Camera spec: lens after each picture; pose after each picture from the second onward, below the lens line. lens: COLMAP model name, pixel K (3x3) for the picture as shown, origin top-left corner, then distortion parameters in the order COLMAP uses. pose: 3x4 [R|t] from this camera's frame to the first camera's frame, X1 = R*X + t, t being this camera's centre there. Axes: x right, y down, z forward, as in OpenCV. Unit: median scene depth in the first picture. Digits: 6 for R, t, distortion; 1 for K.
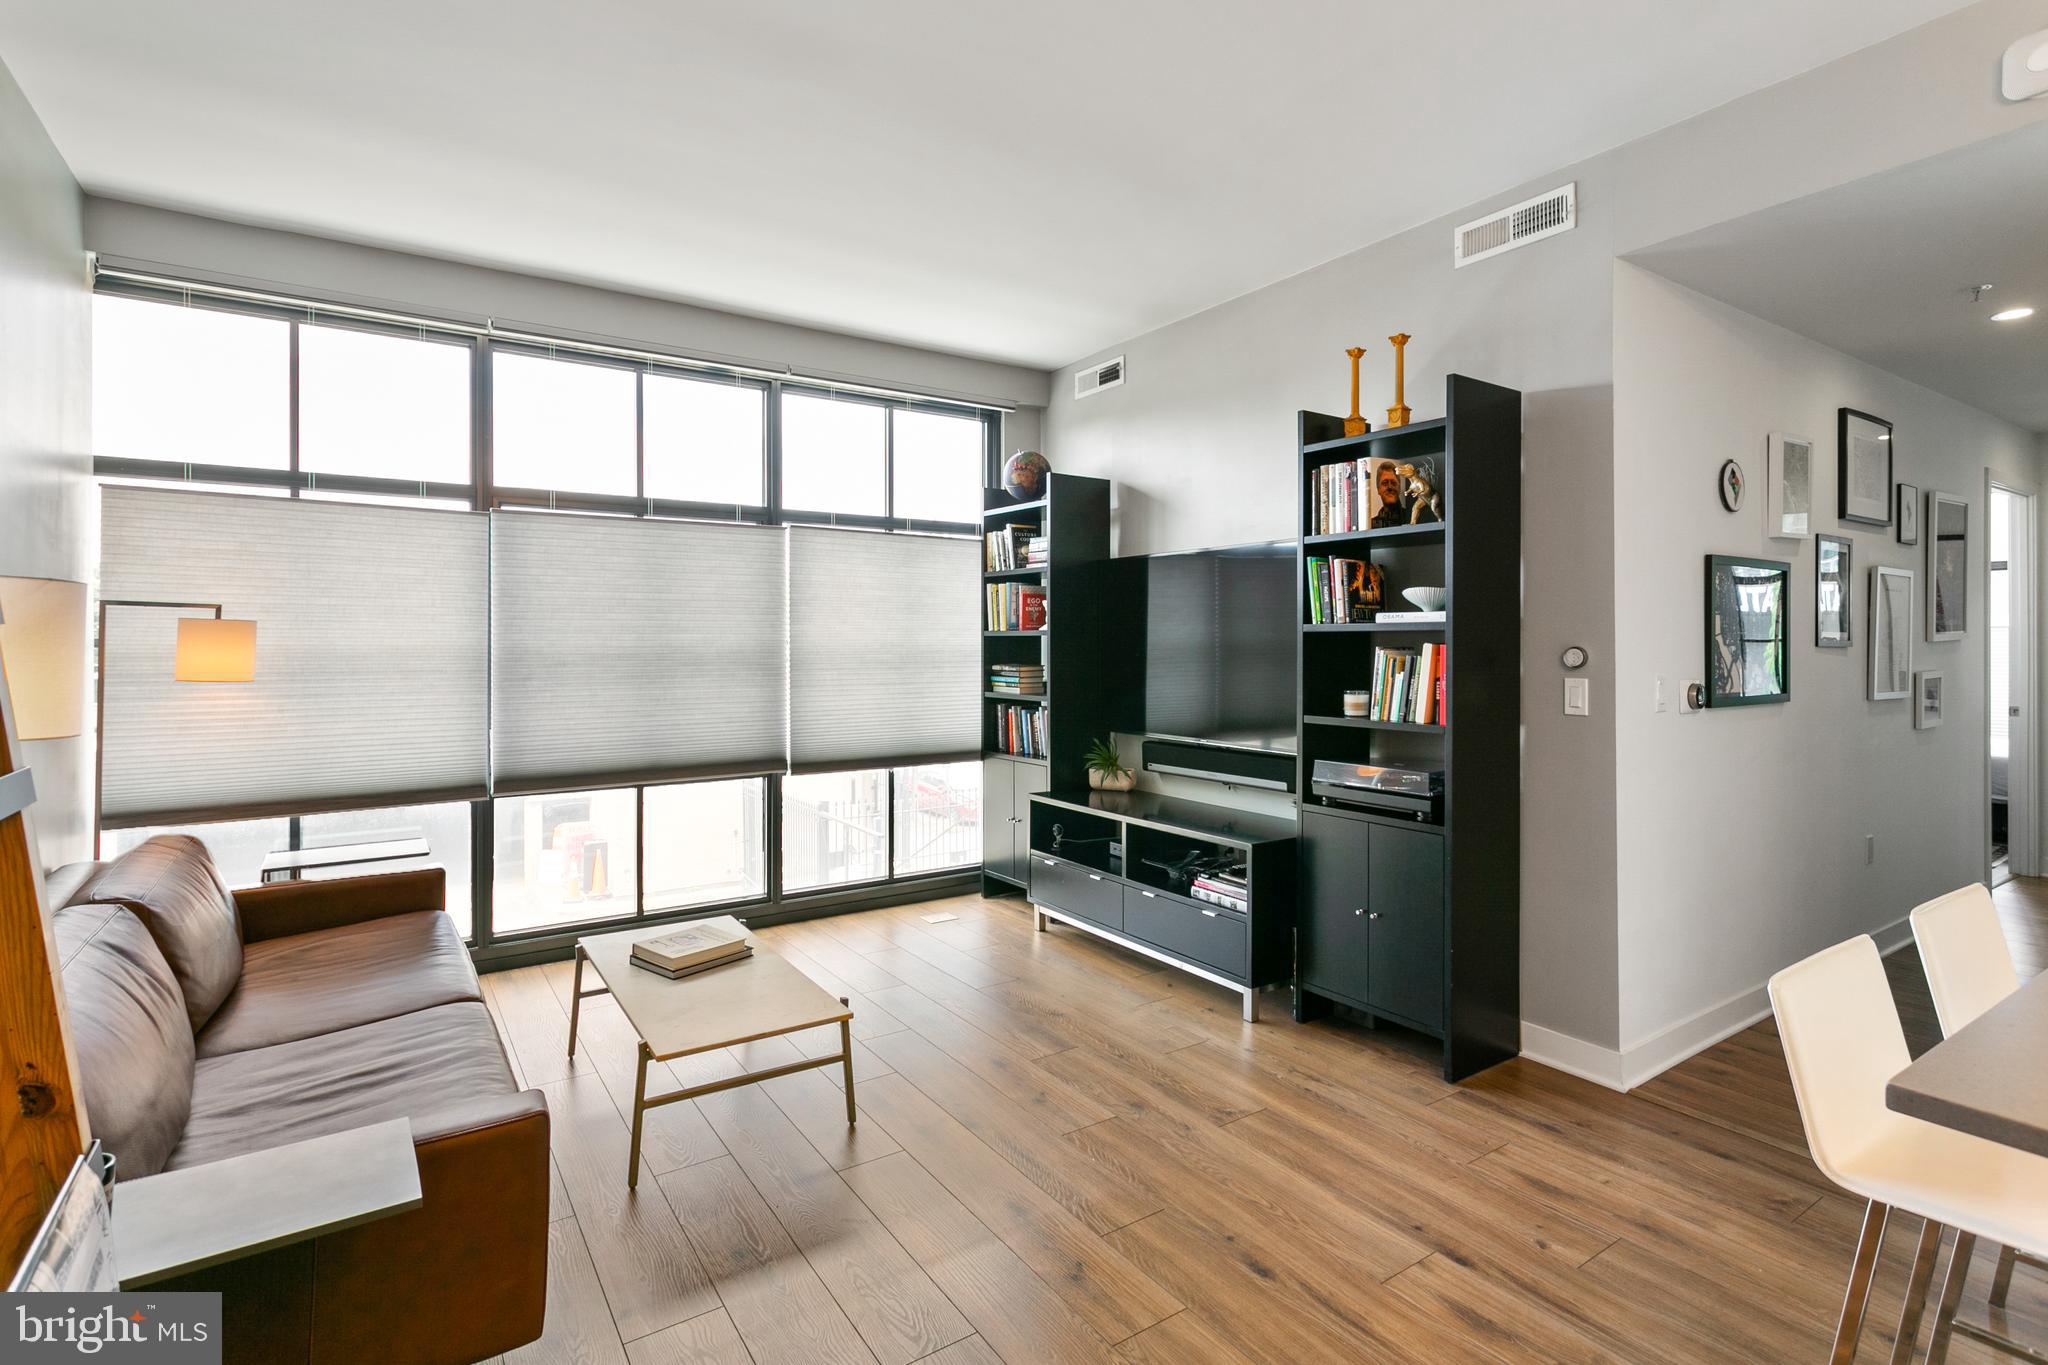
lens RADIAL K [[994.5, 0, 965.9], [0, 994.5, 642.4], [0, 0, 1]] dist [0.006035, 0.000052]
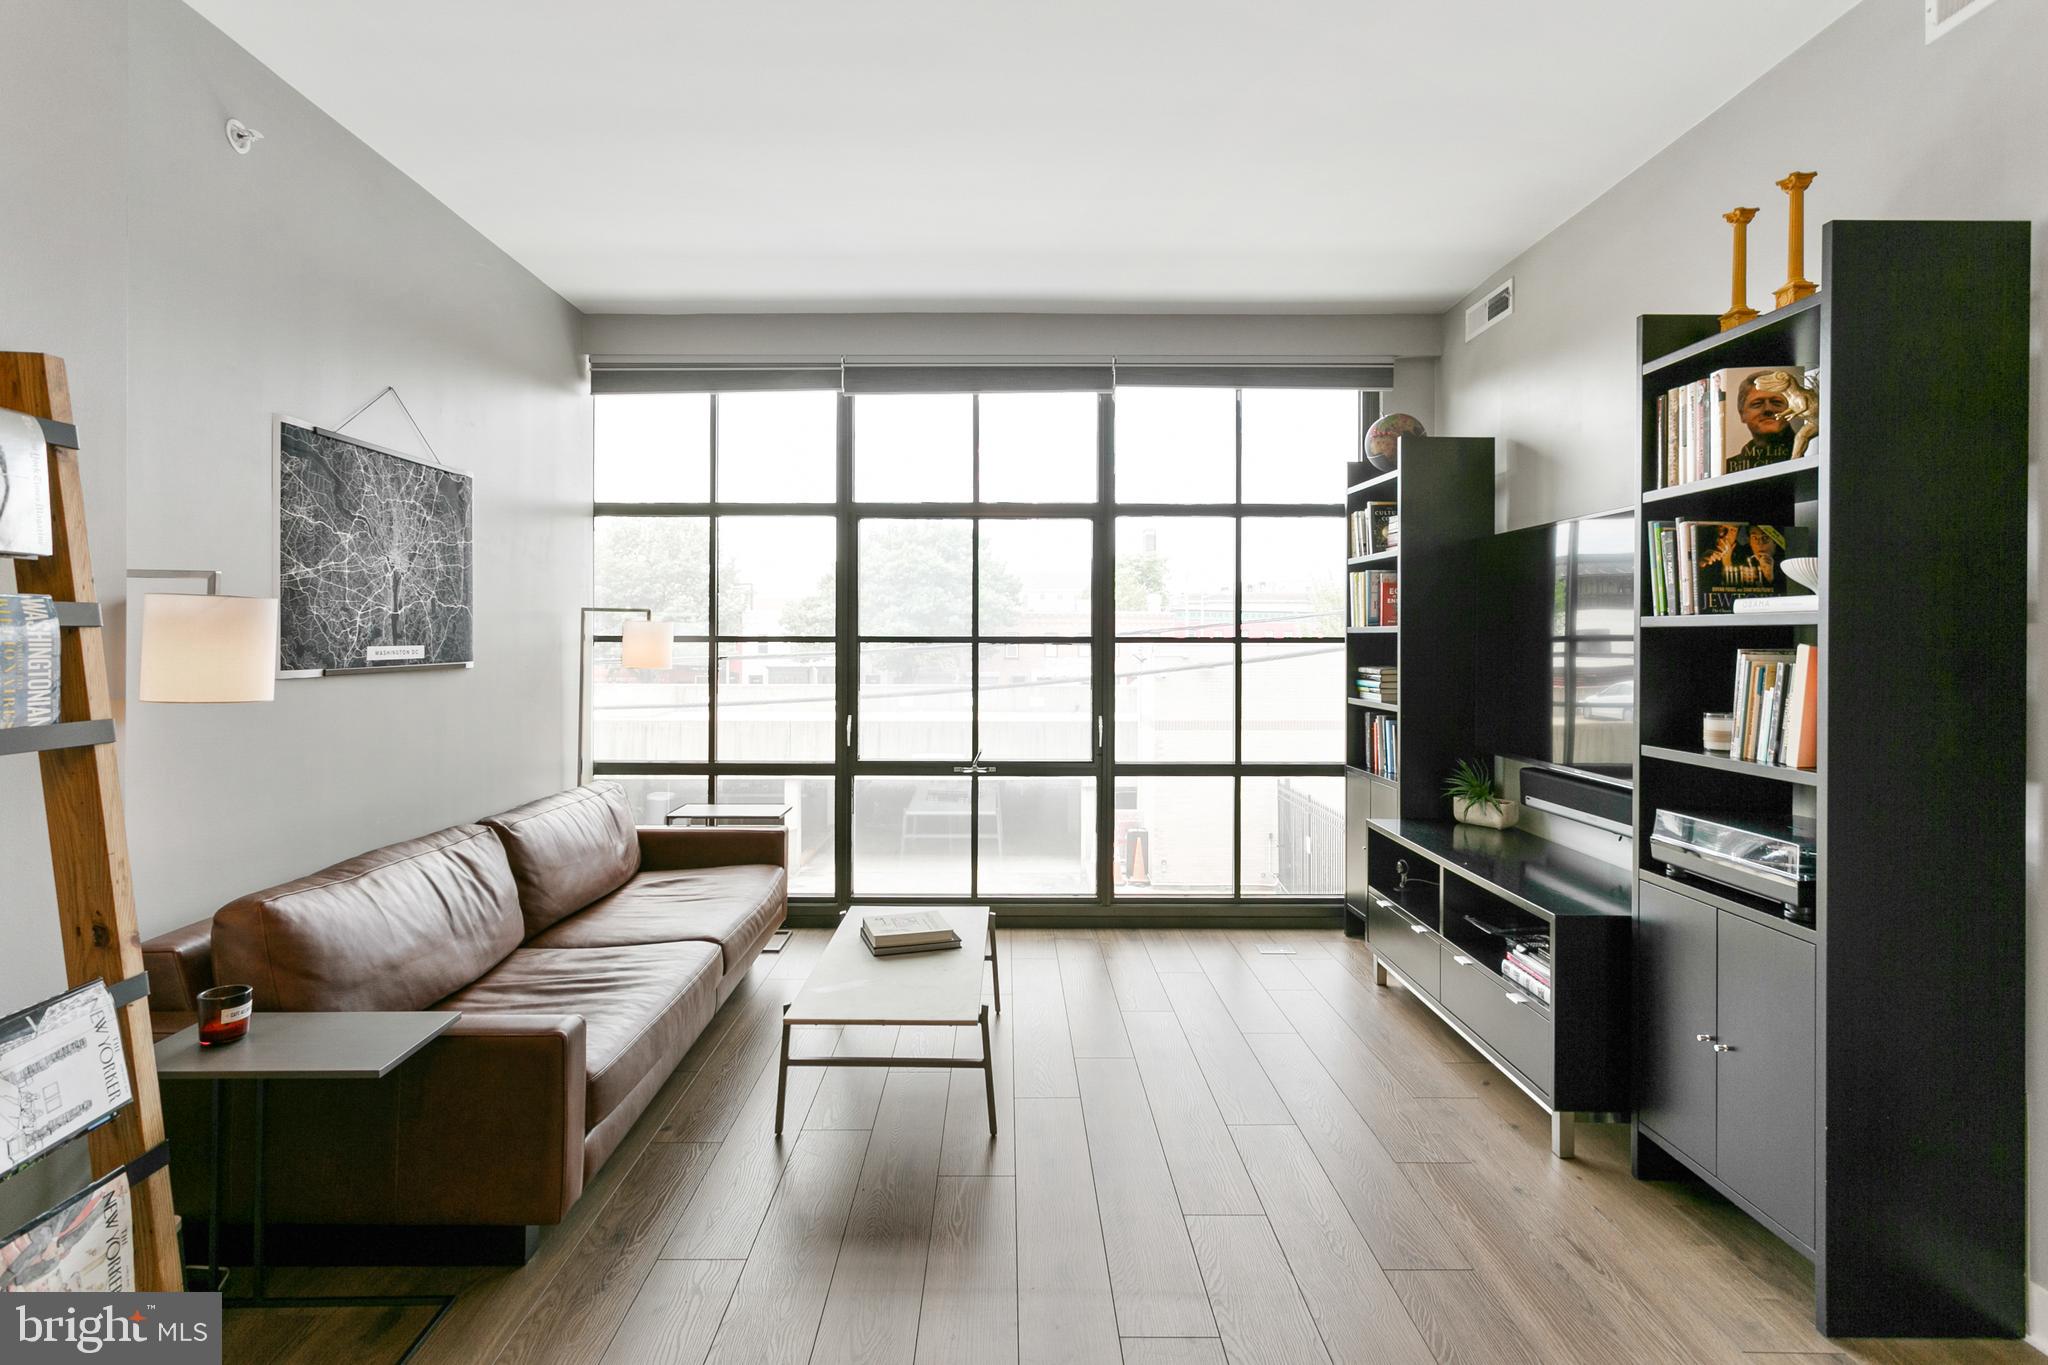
lens RADIAL K [[994.5, 0, 963.4], [0, 994.5, 638.6], [0, 0, 1]] dist [0.006035, 0.000052]
pose [[0.834083, 0.001121, -0.551638, 0.307513], [-0.001593, 0.999999, -0.000377, -0.001371], [0.551637, 0.001193, 0.834084, 0.131863]]
